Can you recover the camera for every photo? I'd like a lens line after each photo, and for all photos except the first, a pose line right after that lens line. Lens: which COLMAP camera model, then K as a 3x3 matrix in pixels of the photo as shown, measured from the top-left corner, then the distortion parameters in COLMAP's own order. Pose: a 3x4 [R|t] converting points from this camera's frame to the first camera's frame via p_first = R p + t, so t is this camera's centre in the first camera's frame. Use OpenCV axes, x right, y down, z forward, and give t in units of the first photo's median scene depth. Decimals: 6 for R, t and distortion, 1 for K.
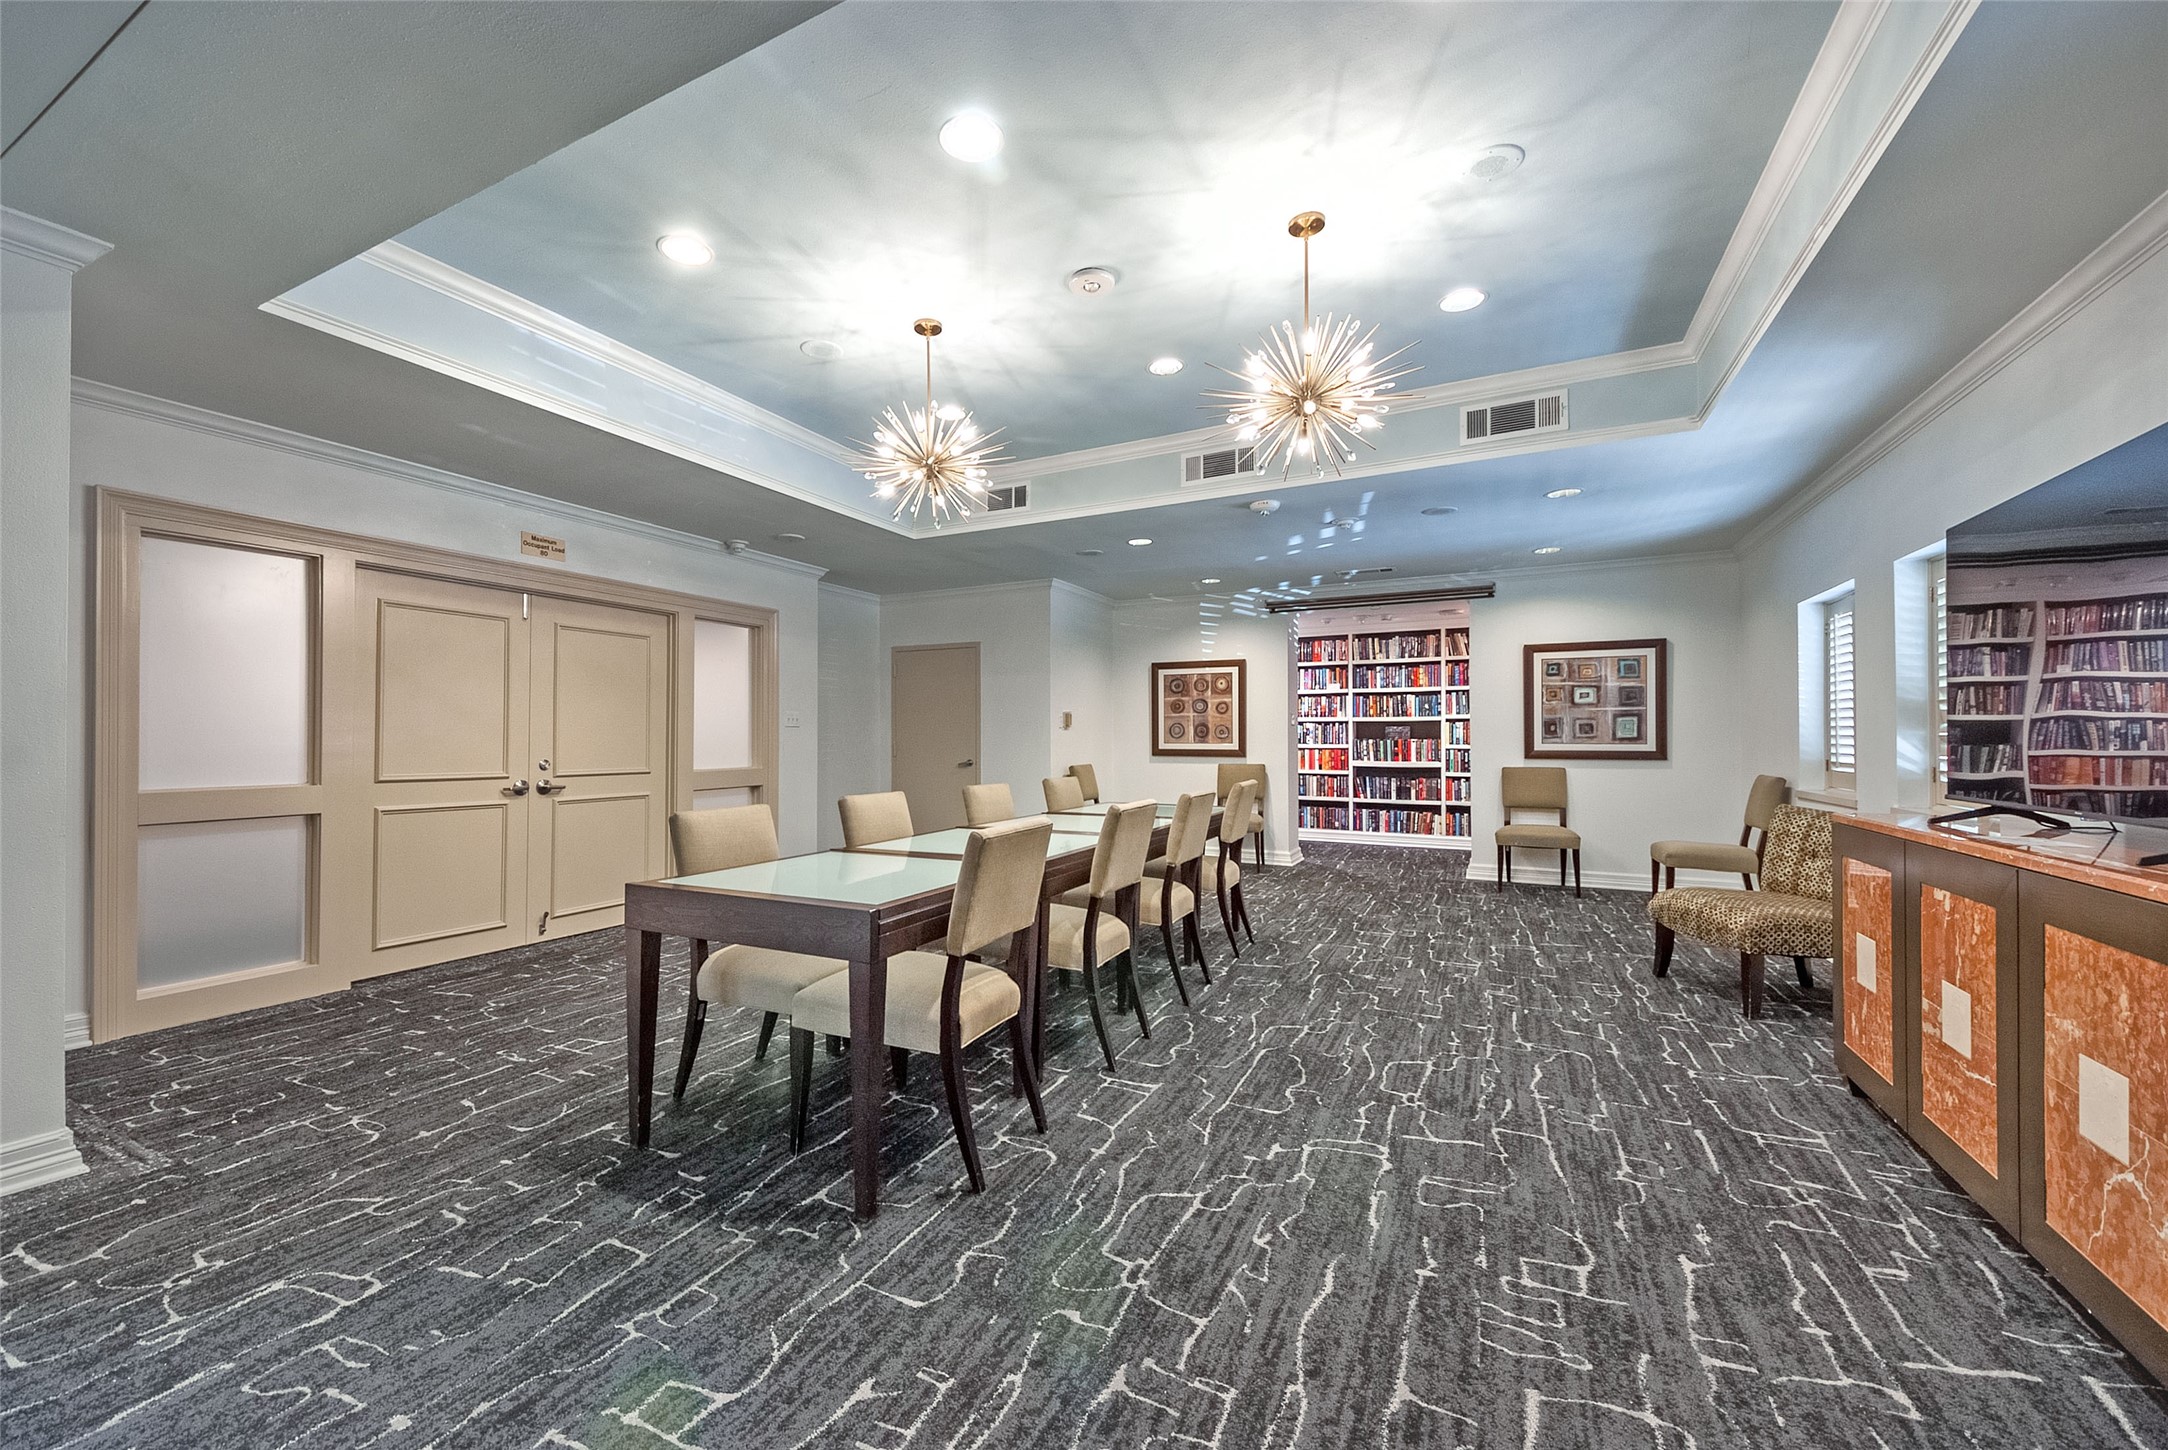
lens RADIAL K [[845.5, 0, 1019.4], [0, 845.5, 726.0], [0, 0, 1]] dist [-0.010047, -0.000439]
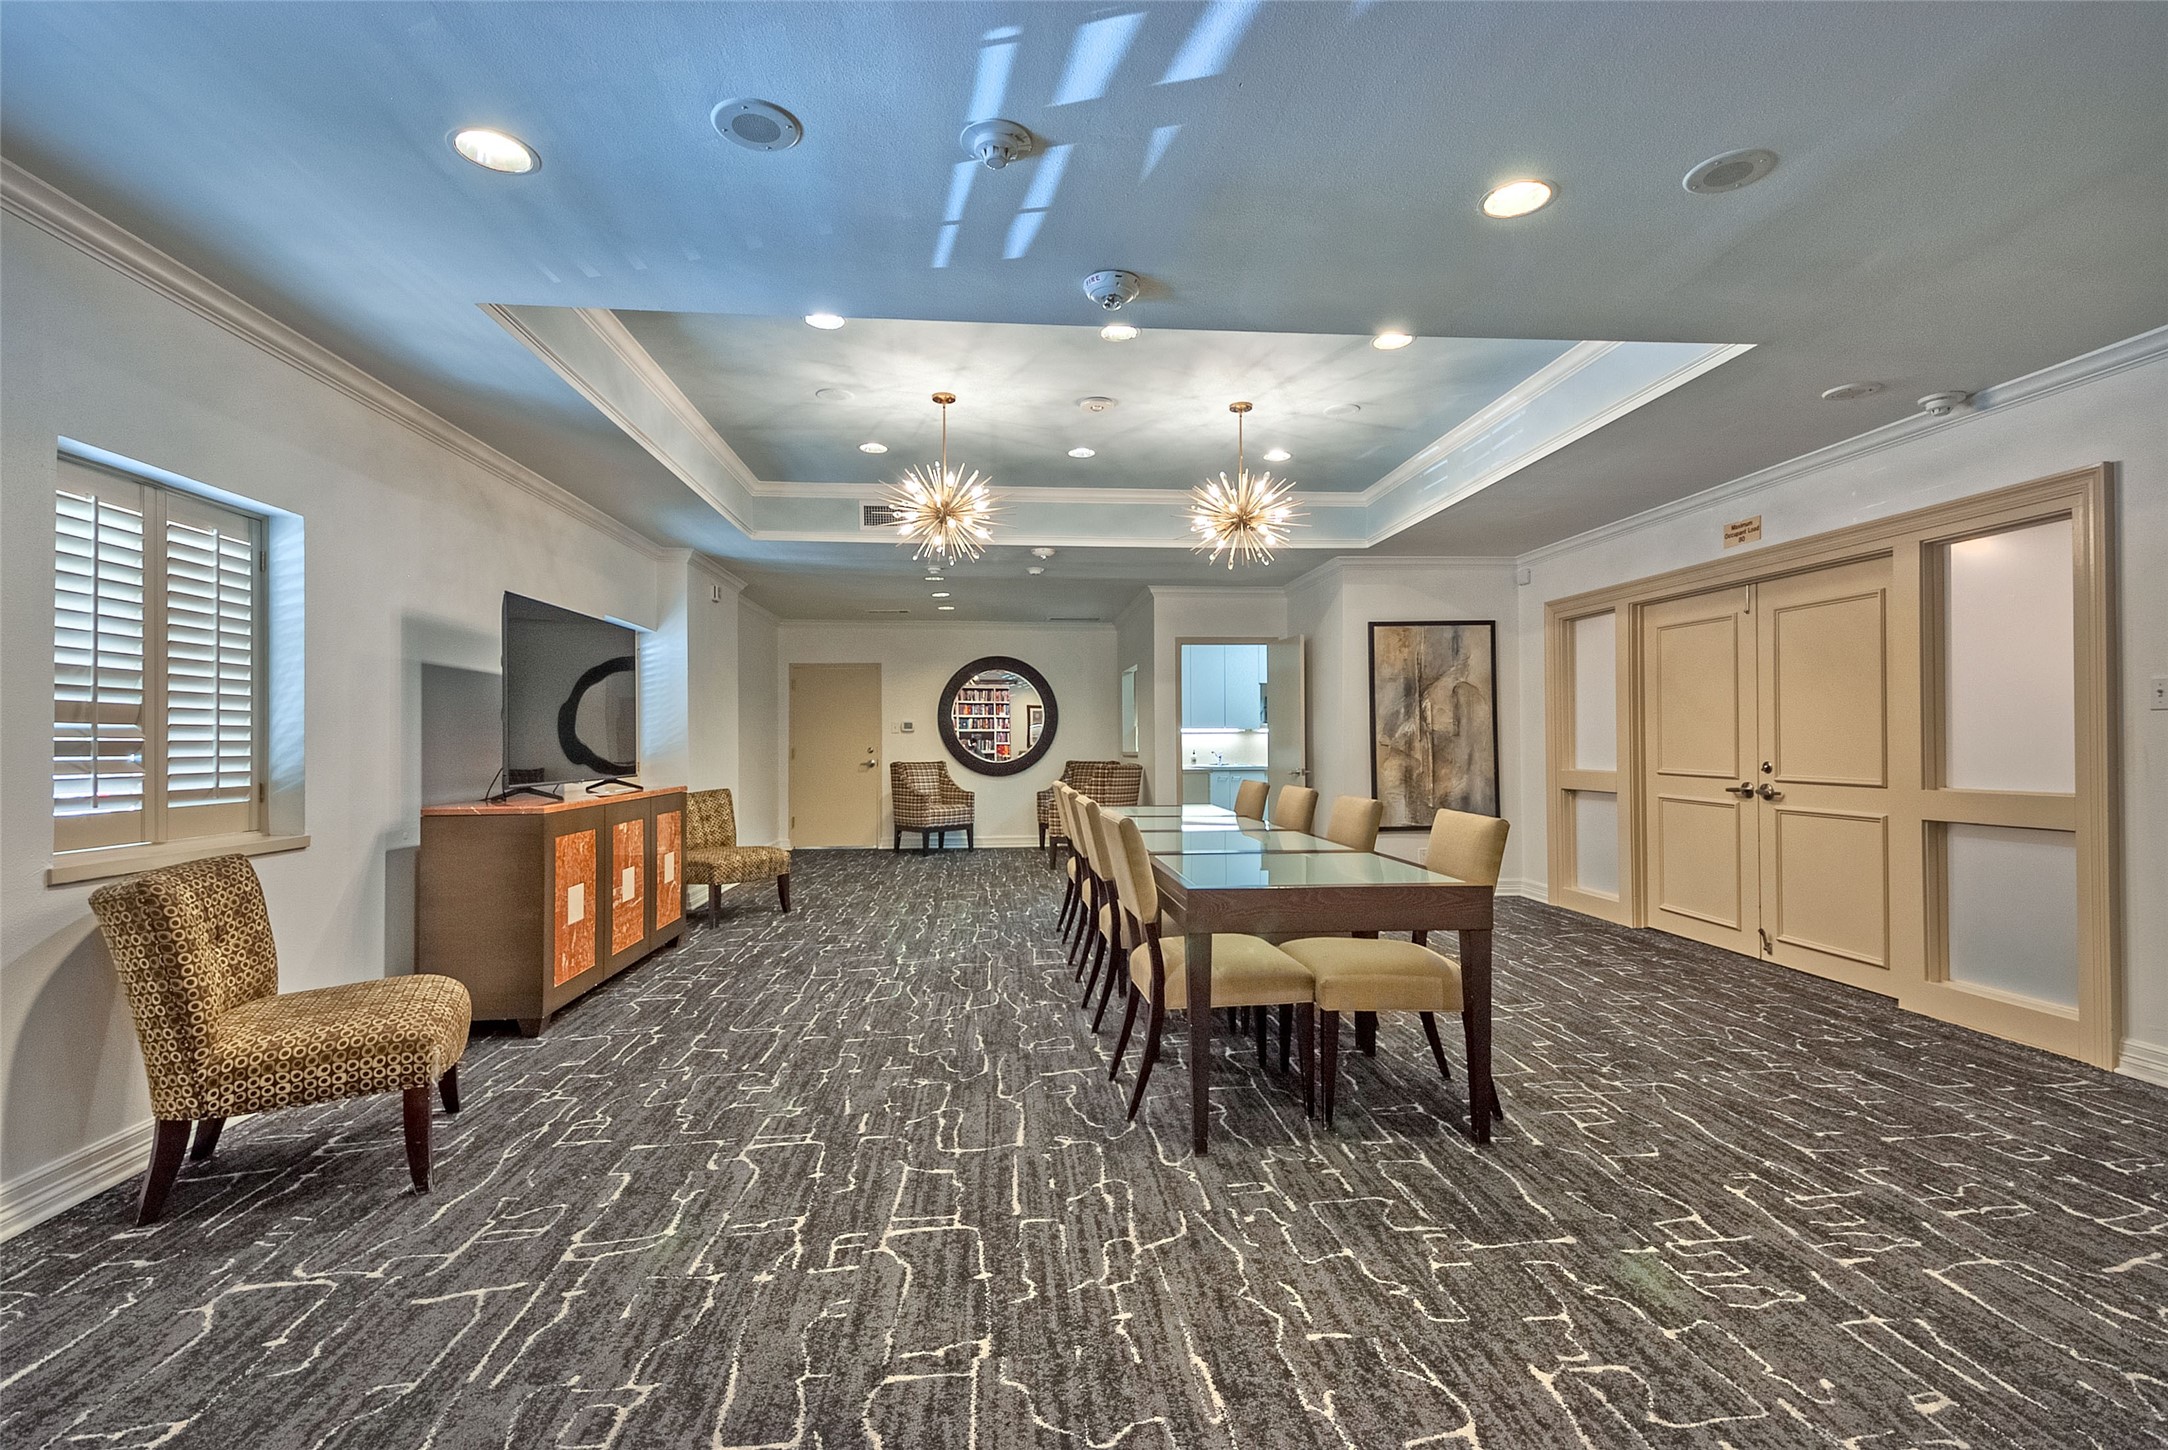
lens RADIAL K [[1003.4, 0, 1084.0], [0, 1003.4, 725.0], [0, 0, 1]] dist [-0.000301, 0.000027]
pose [[-0.829027, -0.002876, -0.559201, 0.870040], [0.012464, 0.999643, -0.023620, 0.023159], [0.559070, -0.026551, -0.828695, 2.001904]]
